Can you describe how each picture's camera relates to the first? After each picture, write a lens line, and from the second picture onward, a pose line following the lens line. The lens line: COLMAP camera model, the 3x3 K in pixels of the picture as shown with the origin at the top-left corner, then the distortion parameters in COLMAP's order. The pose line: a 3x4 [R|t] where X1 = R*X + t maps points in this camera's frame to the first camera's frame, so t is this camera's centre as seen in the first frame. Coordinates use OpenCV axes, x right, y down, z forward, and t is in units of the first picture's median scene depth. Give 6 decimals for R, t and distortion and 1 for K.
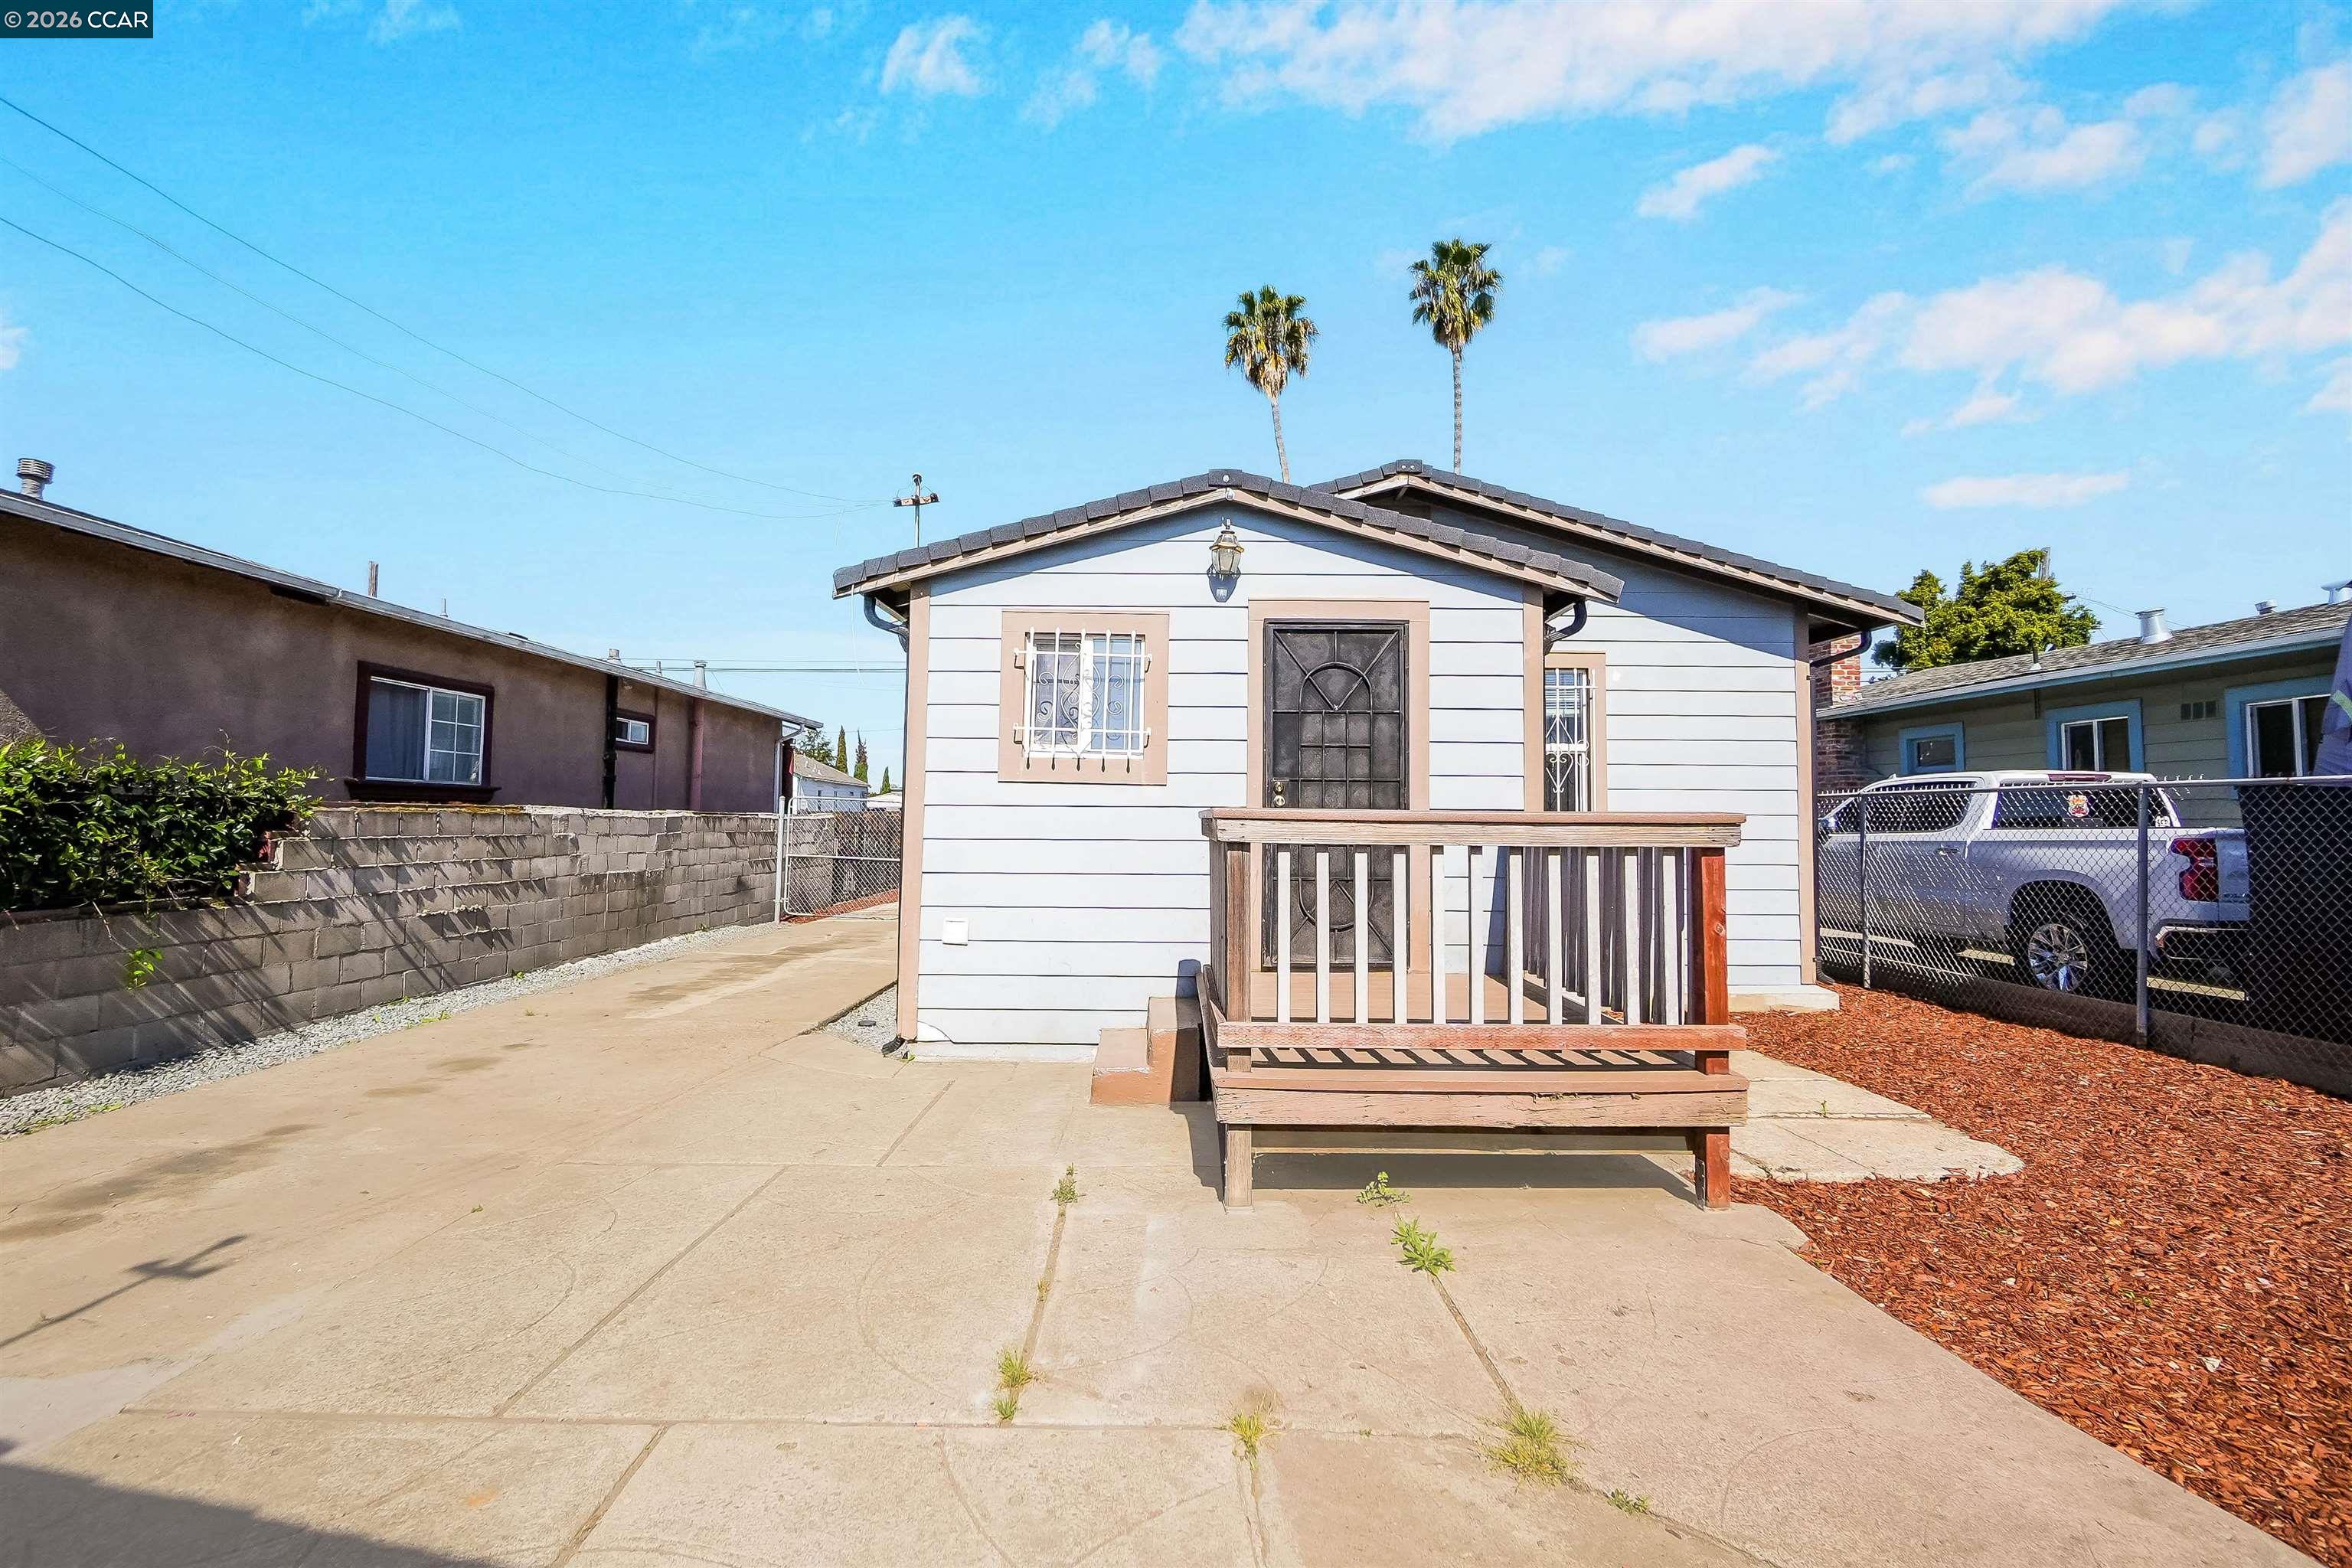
lens RADIAL K [[1044.4, 0, 1182.1], [0, 1044.4, 764.5], [0, 0, 1]] dist [-0.006634, -0.000124]
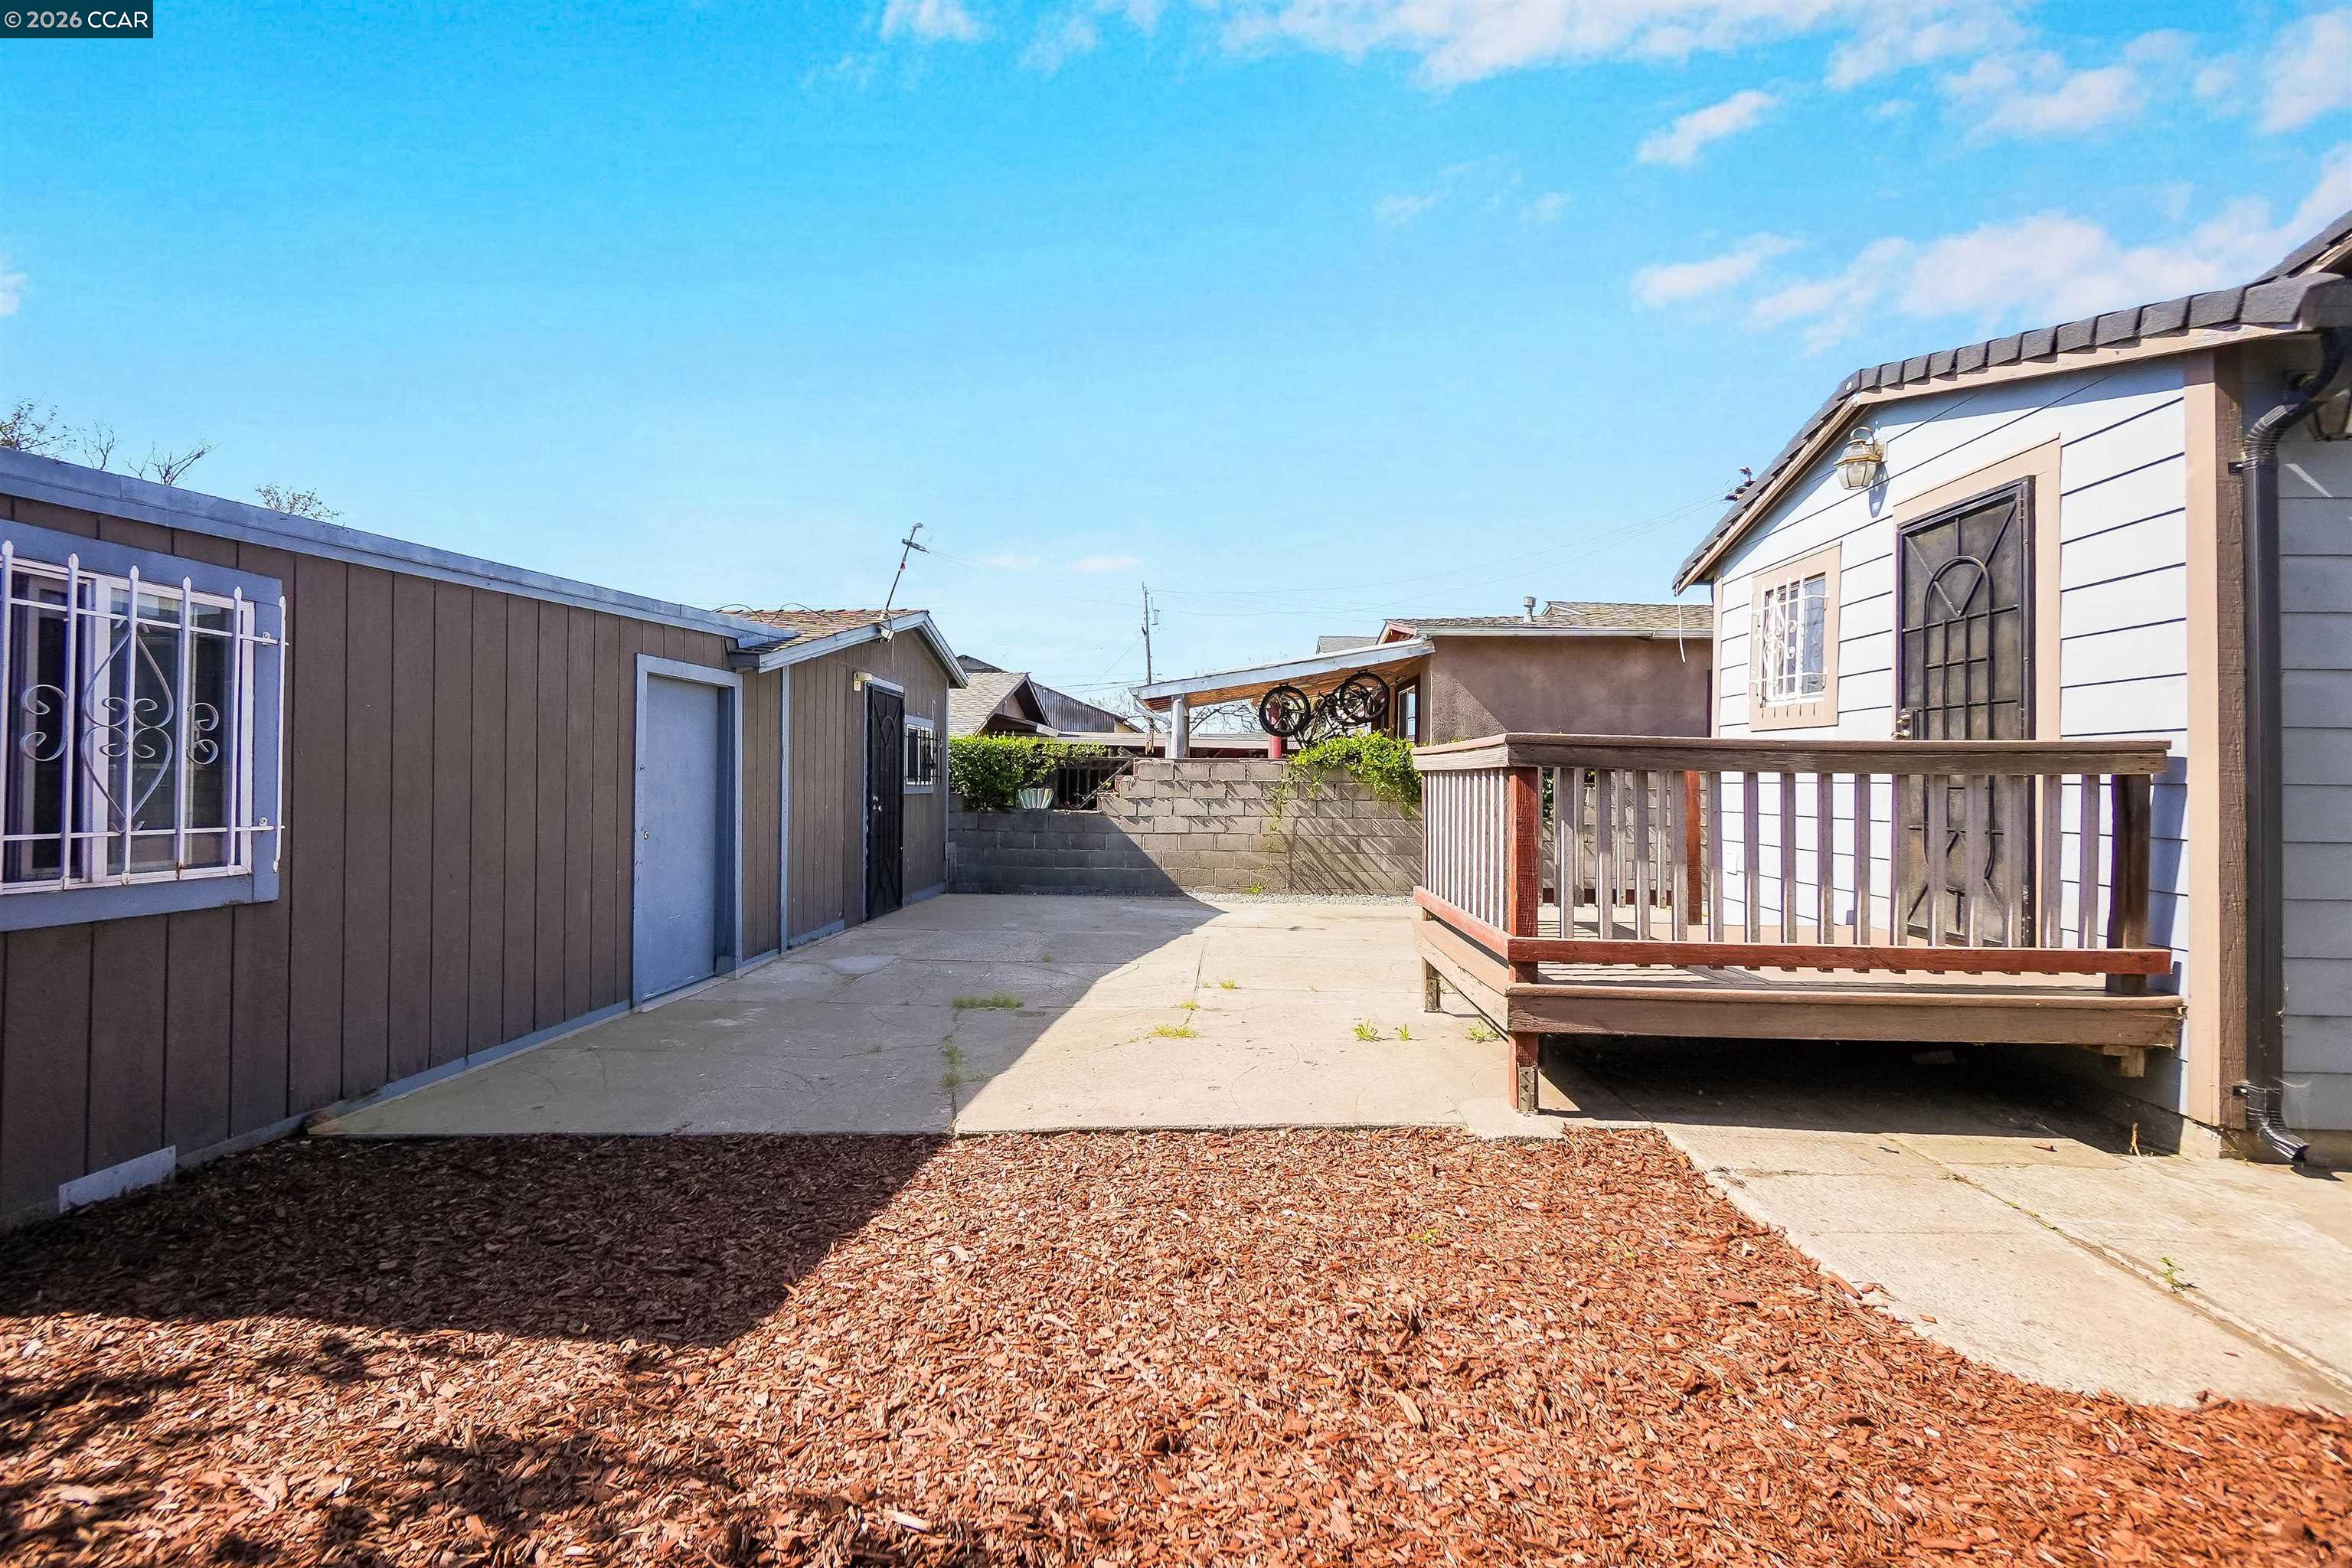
lens RADIAL K [[1025.8, 0, 1173.5], [0, 1025.8, 774.4], [0, 0, 1]] dist [-0.008105, 0.004589]
pose [[-0.059641, -0.014905, -0.998109, 0.956625], [0.040660, 0.999022, -0.017348, 0.056736], [0.997391, -0.041618, -0.058977, 0.444723]]
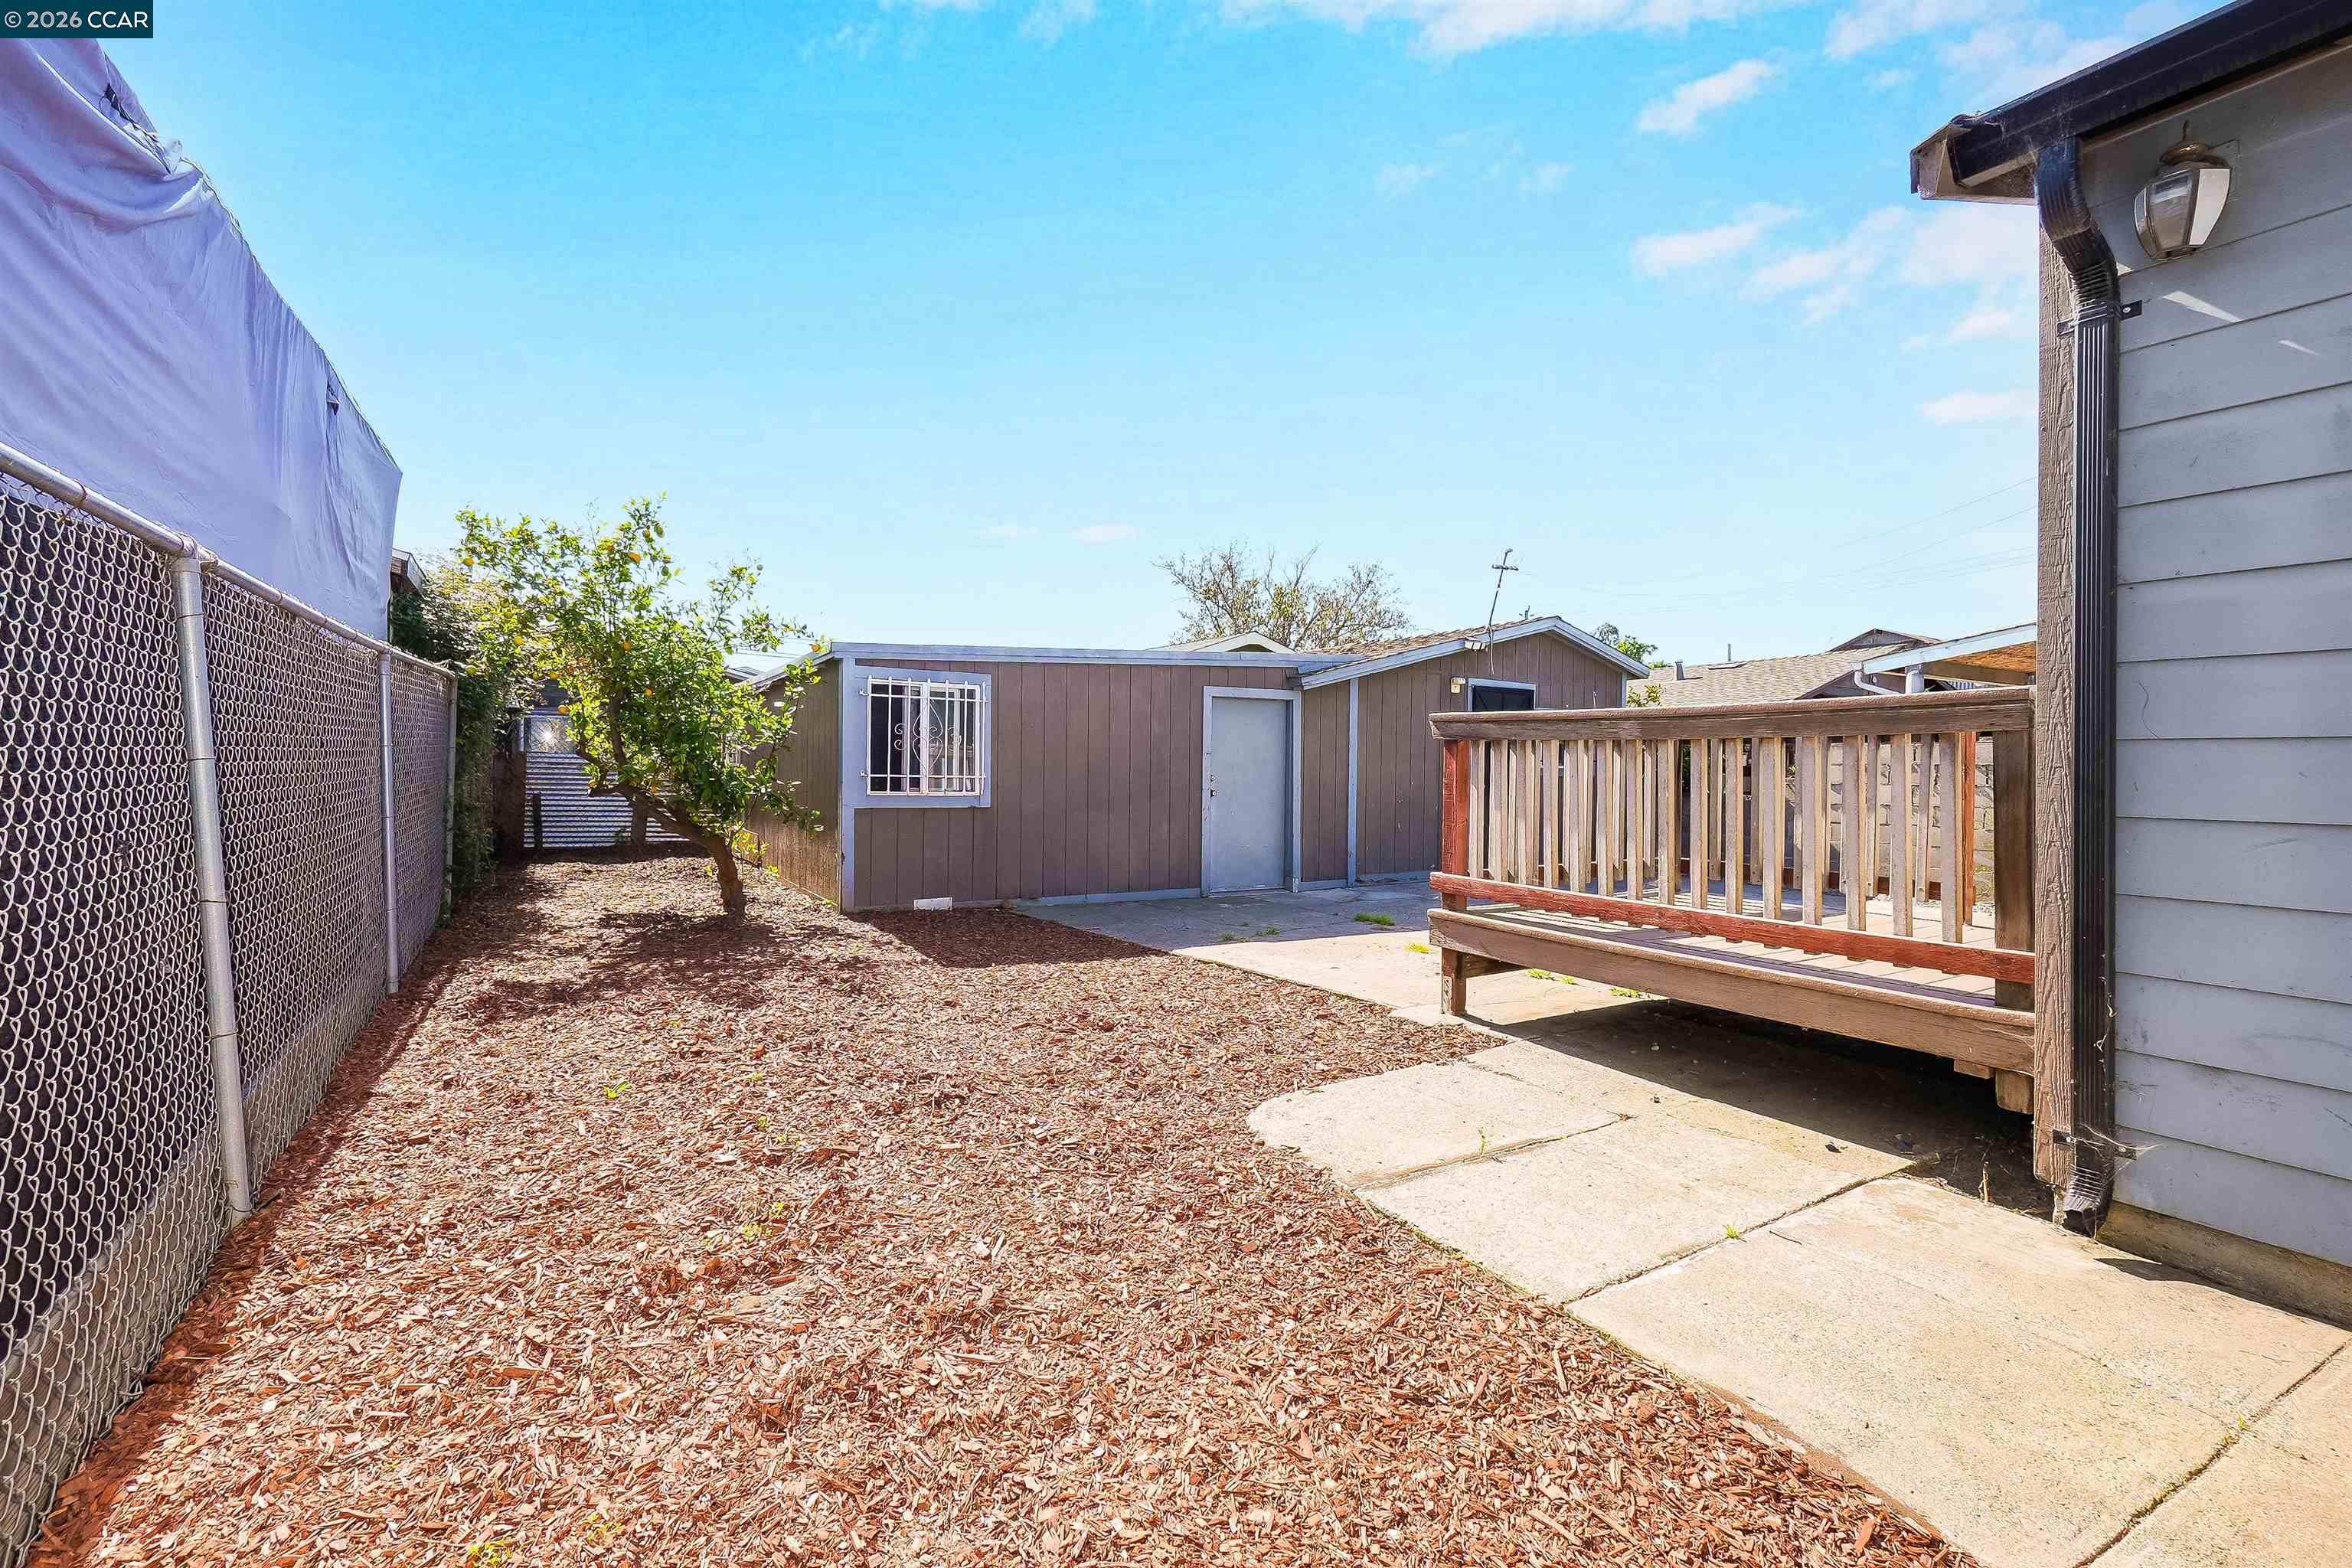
lens RADIAL K [[1015.8, 0, 1173.0], [0, 1015.8, 771.2], [0, 0, 1]] dist [0.002813, 0.000221]
pose [[-0.860456, -0.012922, -0.509362, 0.902693], [0.009383, 0.999107, -0.041197, 0.104965], [0.509439, -0.040227, -0.859566, 1.197189]]
